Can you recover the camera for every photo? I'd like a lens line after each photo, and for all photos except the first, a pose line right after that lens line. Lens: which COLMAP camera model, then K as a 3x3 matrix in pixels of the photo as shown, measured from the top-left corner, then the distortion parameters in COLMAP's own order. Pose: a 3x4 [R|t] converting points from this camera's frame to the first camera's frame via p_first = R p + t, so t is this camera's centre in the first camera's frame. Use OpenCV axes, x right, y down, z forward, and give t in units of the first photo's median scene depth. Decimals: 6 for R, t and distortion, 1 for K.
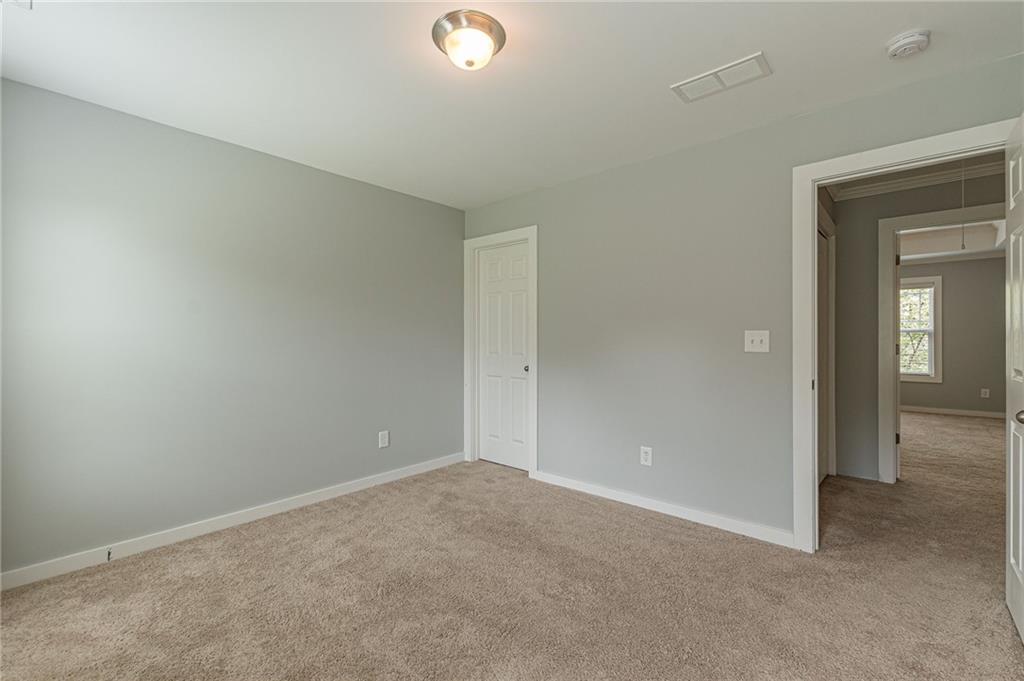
lens RADIAL K [[453.6, 0, 514.1], [0, 453.6, 336.2], [0, 0, 1]] dist [0.003380, -0.000066]
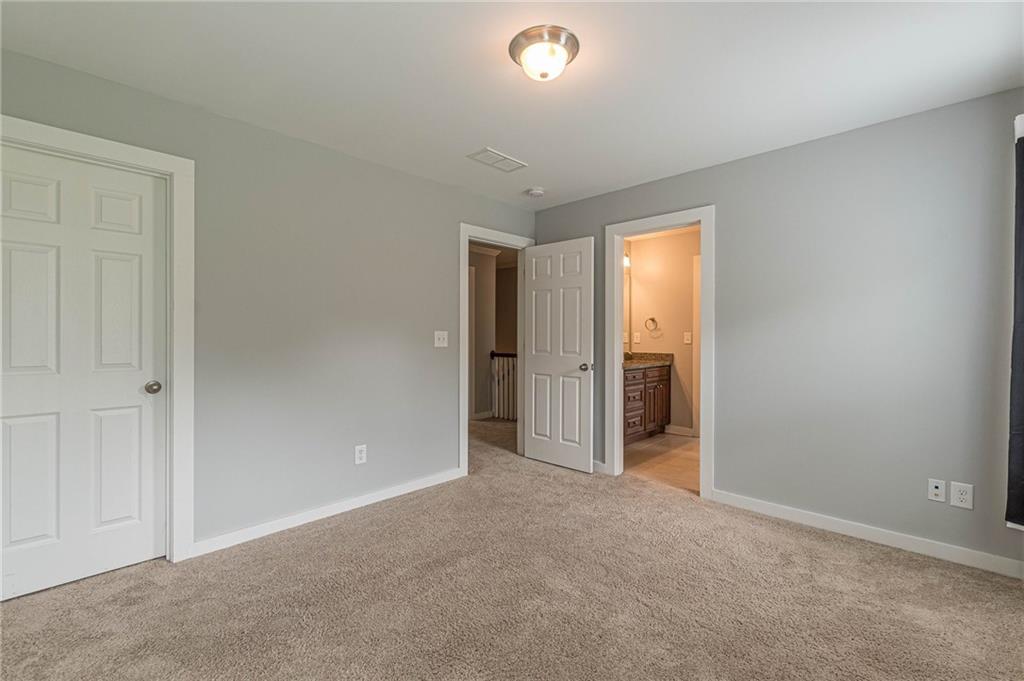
lens RADIAL K [[453.6, 0, 514.1], [0, 453.6, 336.2], [0, 0, 1]] dist [0.003380, -0.000066]
pose [[0.022612, 0.003843, 0.999737, -0.708157], [-0.000579, 0.999992, -0.003831, 0.006654], [-0.999744, -0.000492, 0.022614, 0.643124]]
